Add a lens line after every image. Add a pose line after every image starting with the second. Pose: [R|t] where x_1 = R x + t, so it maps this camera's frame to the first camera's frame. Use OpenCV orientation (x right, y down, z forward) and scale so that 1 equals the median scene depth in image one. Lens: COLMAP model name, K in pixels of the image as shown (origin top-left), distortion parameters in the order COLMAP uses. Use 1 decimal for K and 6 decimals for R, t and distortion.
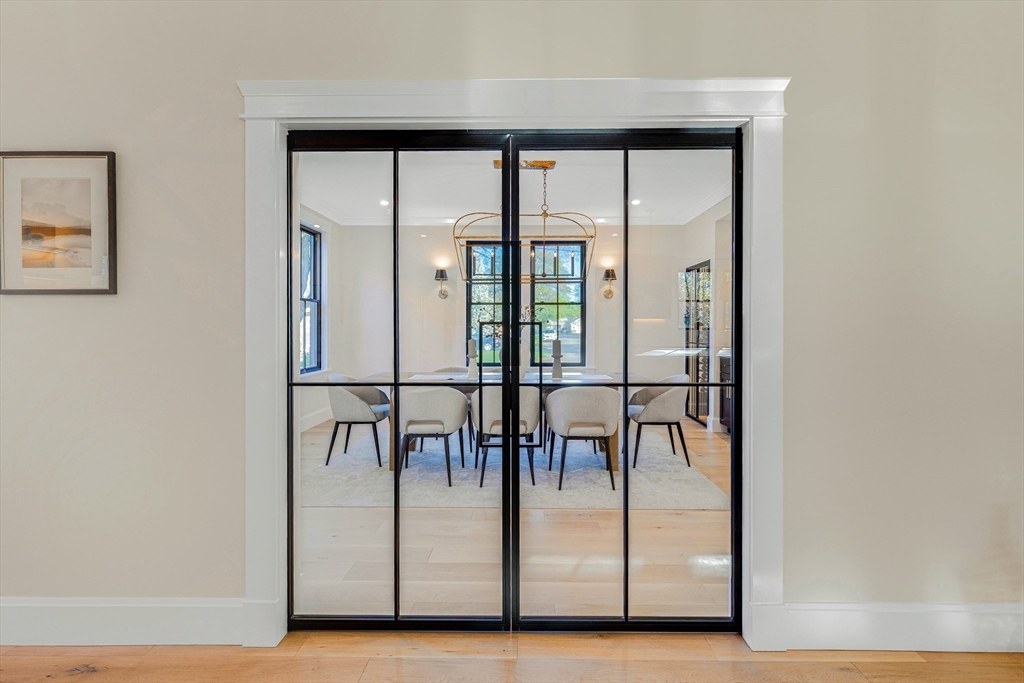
lens RADIAL K [[458.6, 0, 513.4], [0, 458.6, 341.4], [0, 0, 1]] dist [-0.002655, -0.000496]
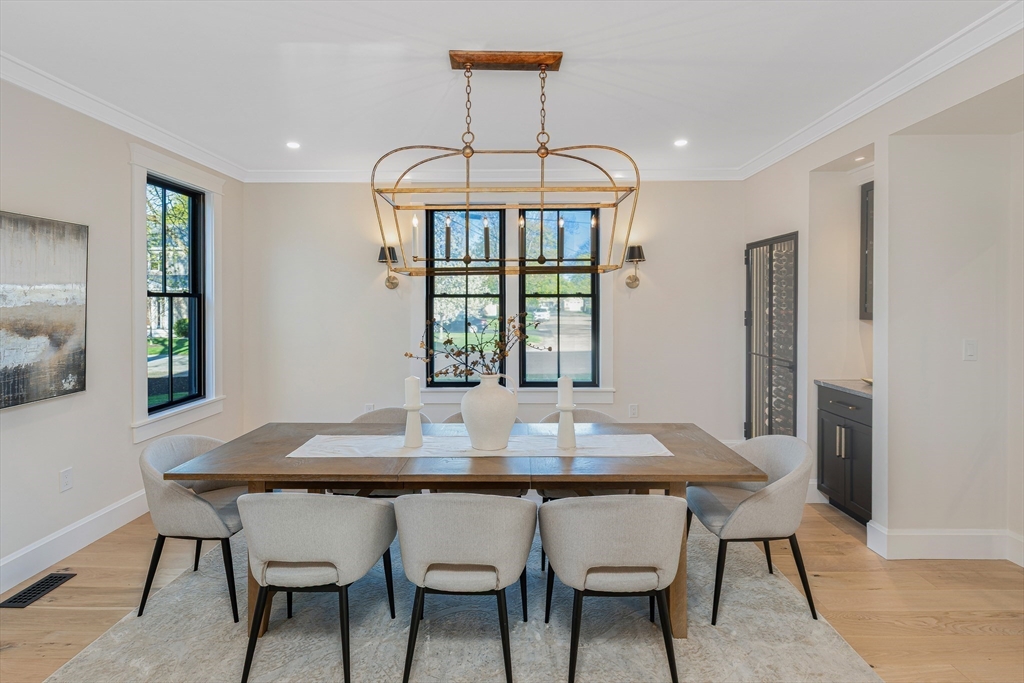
lens RADIAL K [[458.6, 0, 501.7], [0, 458.6, 310.3], [0, 0, 1]] dist [-0.002655, -0.000496]
pose [[0.999986, -0.001505, -0.005025, 0.015786], [0.001469, 0.999973, -0.007206, -0.060618], [0.005036, 0.007199, 0.999961, 0.338438]]
